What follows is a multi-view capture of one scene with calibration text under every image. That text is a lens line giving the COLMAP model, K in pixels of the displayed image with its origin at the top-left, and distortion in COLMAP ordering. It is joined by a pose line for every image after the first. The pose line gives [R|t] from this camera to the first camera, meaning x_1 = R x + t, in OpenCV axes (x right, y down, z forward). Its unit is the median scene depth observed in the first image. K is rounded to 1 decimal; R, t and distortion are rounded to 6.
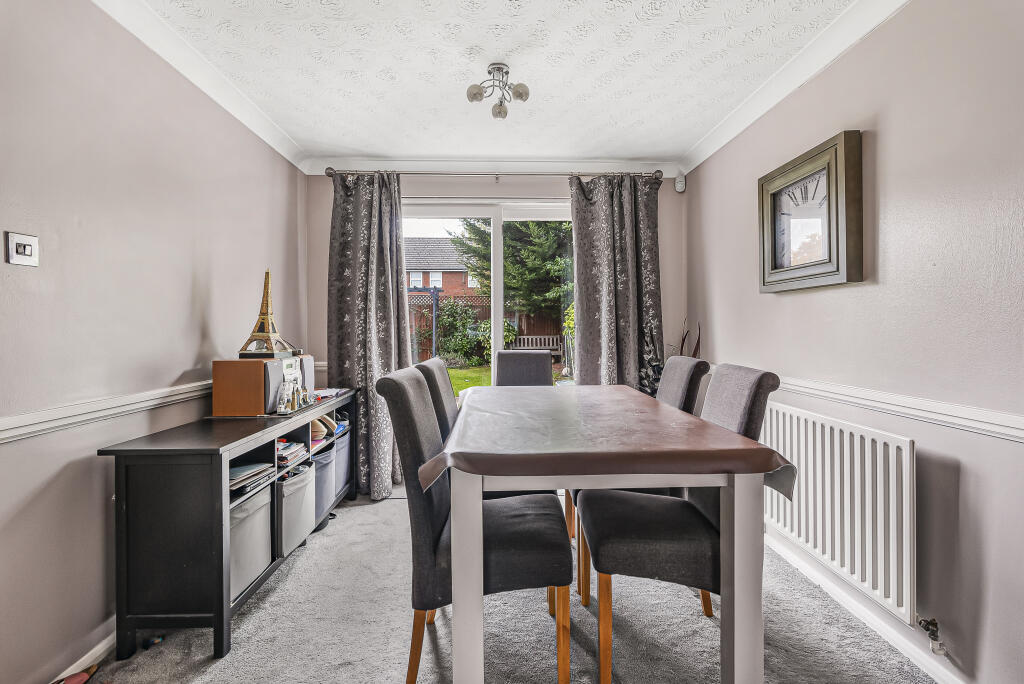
lens RADIAL K [[452.2, 0, 506.5], [0, 452.2, 332.0], [0, 0, 1]] dist [-0.010185, 0.002617]
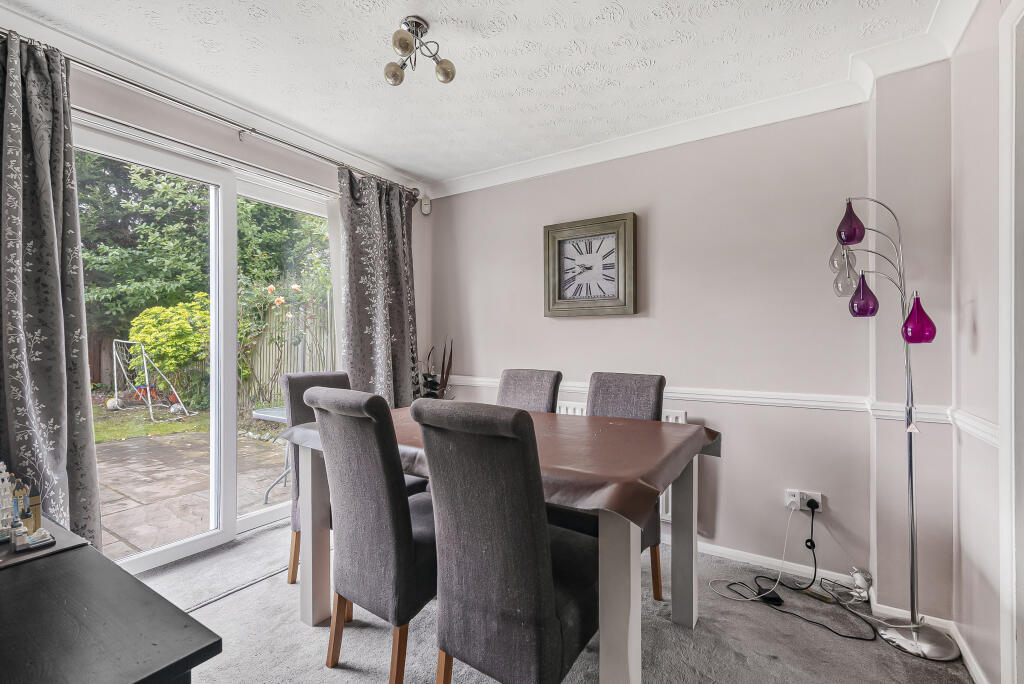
lens RADIAL K [[452.2, 0, 502.6], [0, 452.2, 344.0], [0, 0, 1]] dist [-0.010185, 0.002617]
pose [[0.571195, 0.003764, 0.820806, -0.392877], [0.004232, 0.999963, -0.007531, -0.001027], [-0.820804, 0.007776, 0.571158, 0.272489]]
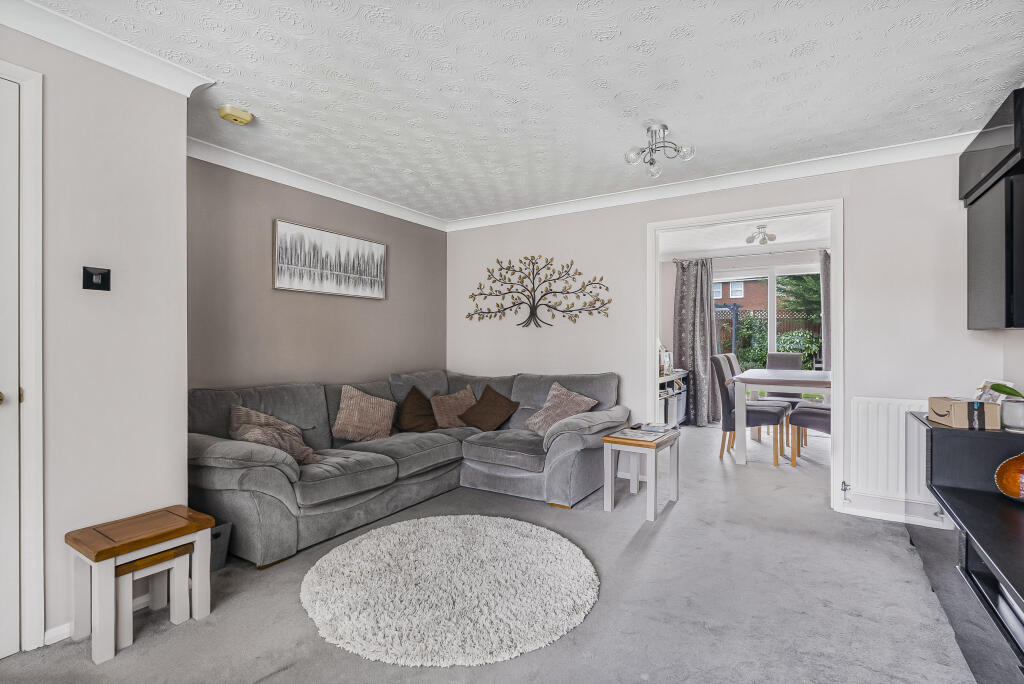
lens RADIAL K [[494.3, 0, 517.9], [0, 494.3, 340.9], [0, 0, 1]] dist [-0.011691, 0.001108]
pose [[0.839447, 0.002335, -0.543436, 0.206673], [-0.005277, 0.999979, -0.003855, 0.007351], [0.543416, 0.006104, 0.839442, -1.186864]]
